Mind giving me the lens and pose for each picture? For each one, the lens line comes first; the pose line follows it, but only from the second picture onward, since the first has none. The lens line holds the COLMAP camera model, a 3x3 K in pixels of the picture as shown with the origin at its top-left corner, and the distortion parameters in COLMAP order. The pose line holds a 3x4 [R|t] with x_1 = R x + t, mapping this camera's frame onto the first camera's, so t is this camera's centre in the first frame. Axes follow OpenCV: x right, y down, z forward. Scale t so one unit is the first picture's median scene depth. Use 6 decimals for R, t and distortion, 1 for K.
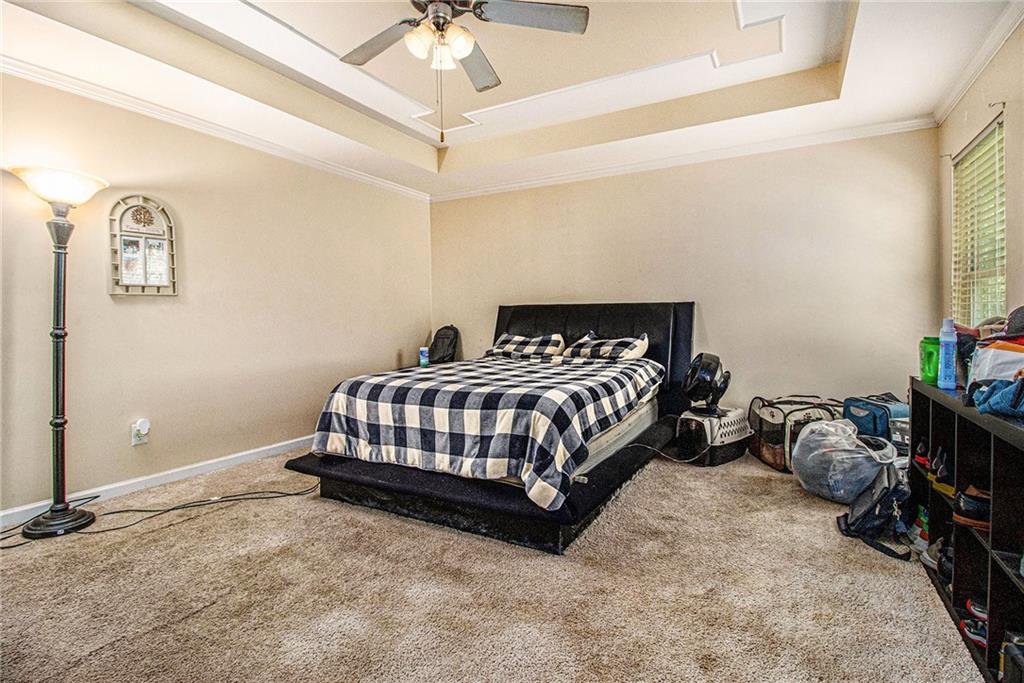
lens RADIAL K [[480.3, 0, 518.8], [0, 480.3, 317.8], [0, 0, 1]] dist [0.000918, -0.018938]
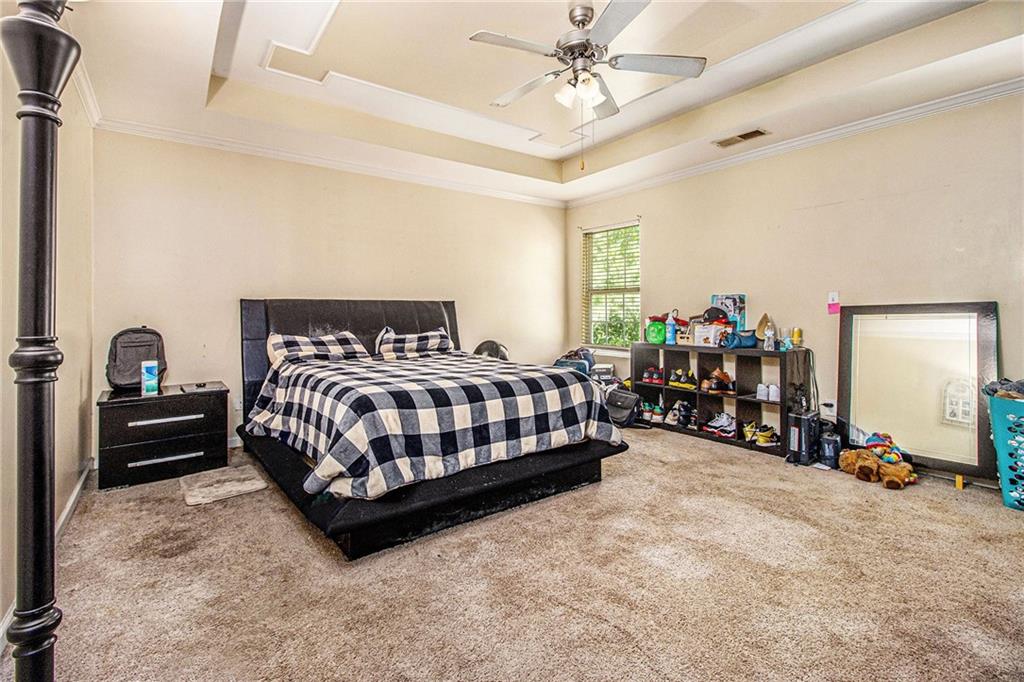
lens RADIAL K [[480.3, 0, 518.8], [0, 480.3, 317.3], [0, 0, 1]] dist [0.000918, -0.018938]
pose [[0.421395, -0.007542, 0.906846, -1.110579], [0.006434, 0.999965, 0.005326, 0.006237], [-0.906854, 0.003590, 0.421429, 0.539500]]
